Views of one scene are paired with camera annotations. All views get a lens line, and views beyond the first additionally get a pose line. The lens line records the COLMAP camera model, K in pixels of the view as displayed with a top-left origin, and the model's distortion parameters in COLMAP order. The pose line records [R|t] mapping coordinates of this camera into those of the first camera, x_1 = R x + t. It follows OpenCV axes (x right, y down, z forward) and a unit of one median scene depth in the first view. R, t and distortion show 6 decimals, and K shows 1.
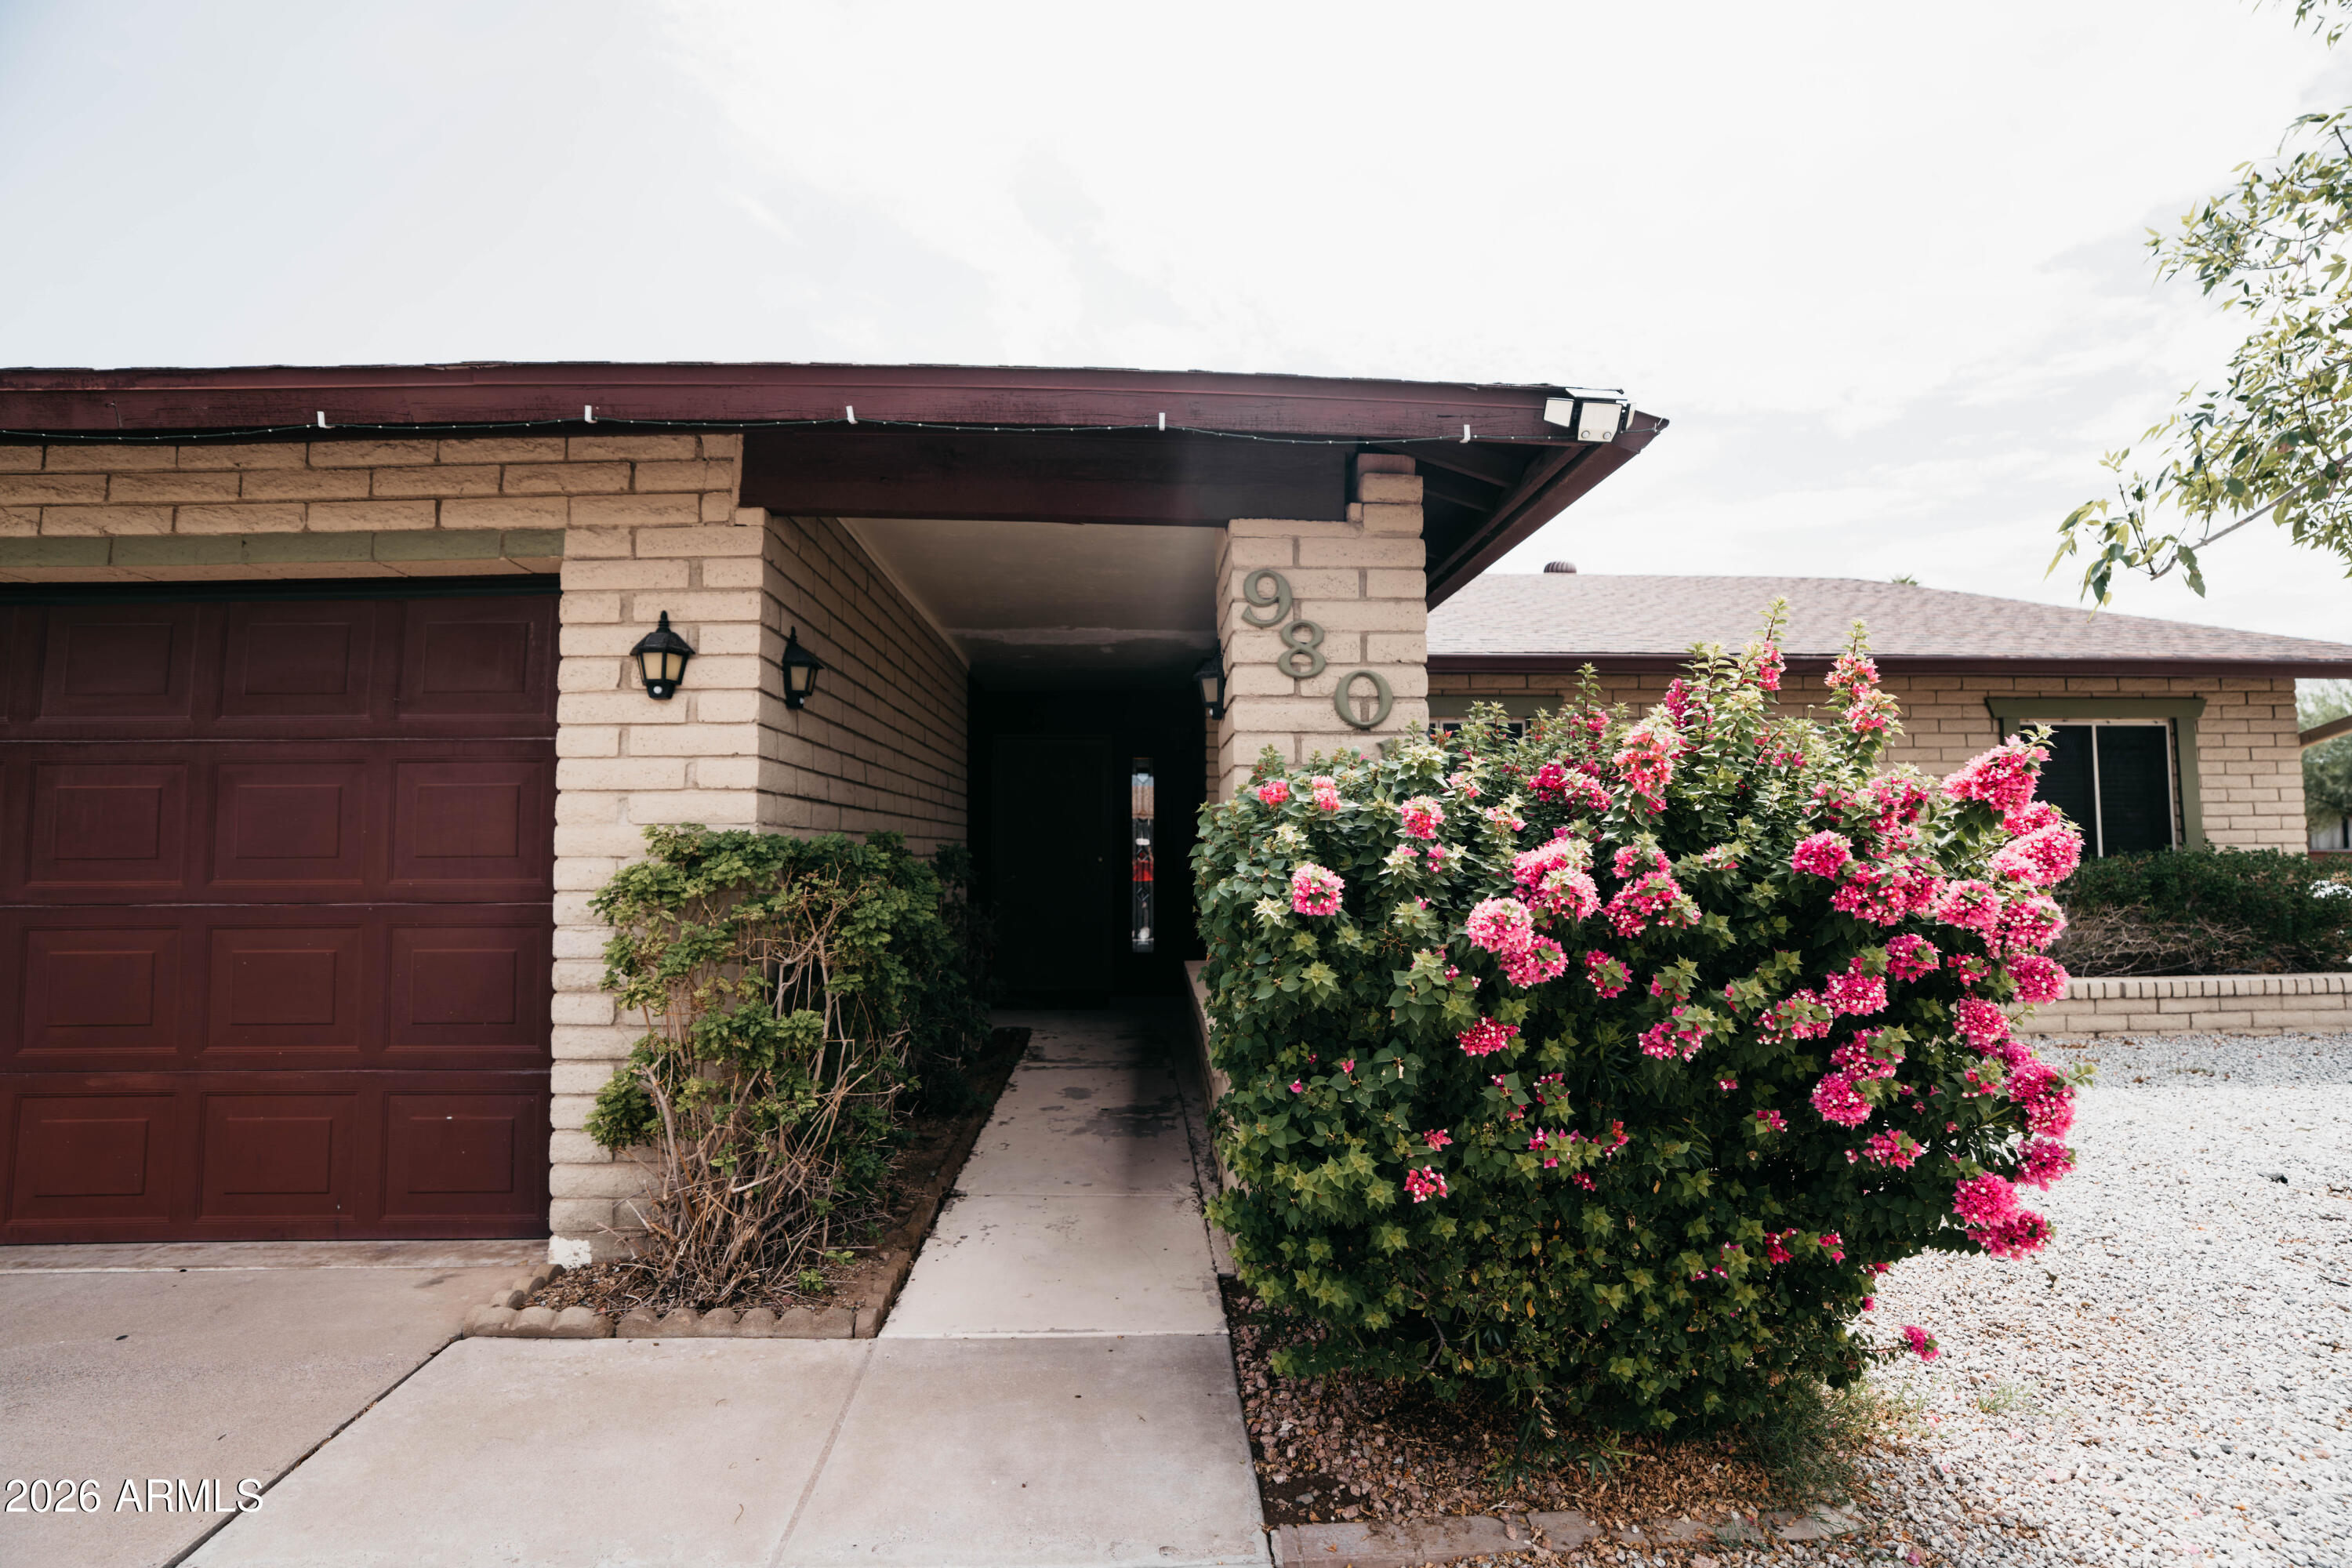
lens RADIAL K [[1132.7, 0, 1176.0], [0, 1132.7, 784.0], [0, 0, 1]] dist [-0.060807, 0.020520]
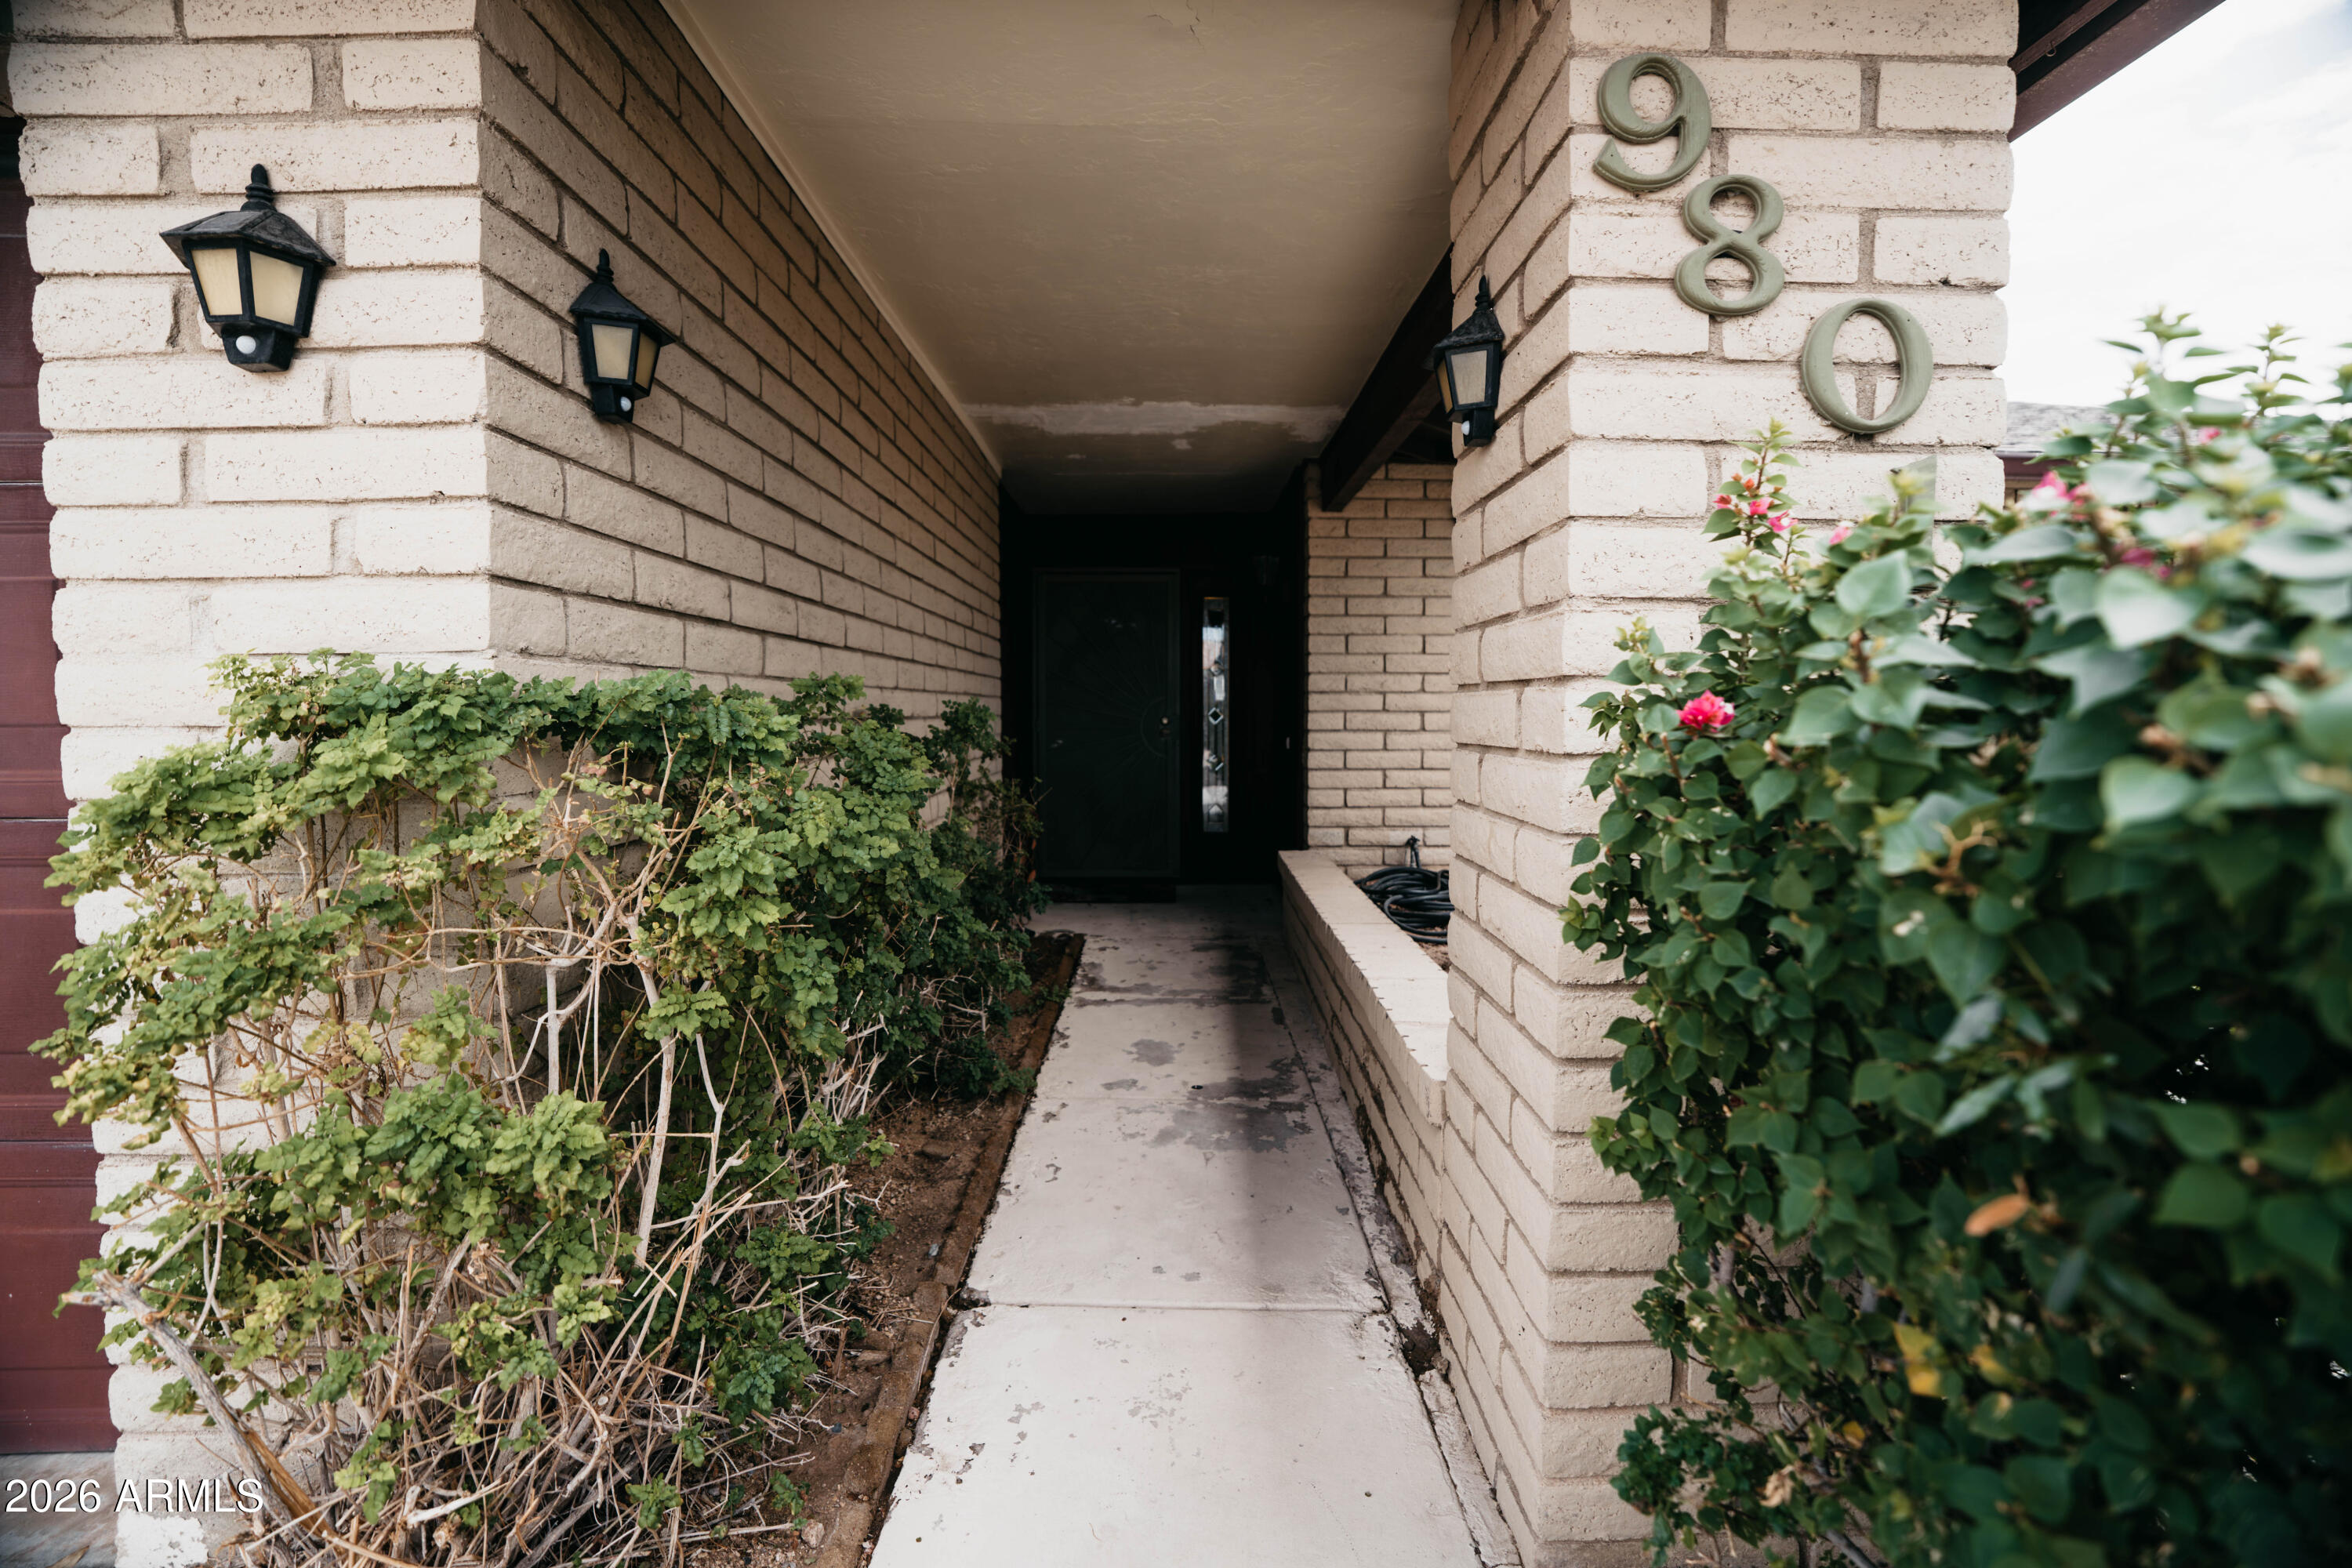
lens RADIAL K [[1077.4, 0, 1185.9], [0, 1077.4, 775.2], [0, 0, 1]] dist [-0.071075, 0.022384]
pose [[0.999654, 0.004935, -0.025851, -0.084463], [-0.001832, 0.992927, 0.118710, 0.033706], [0.026254, -0.118621, 0.992592, 0.582386]]
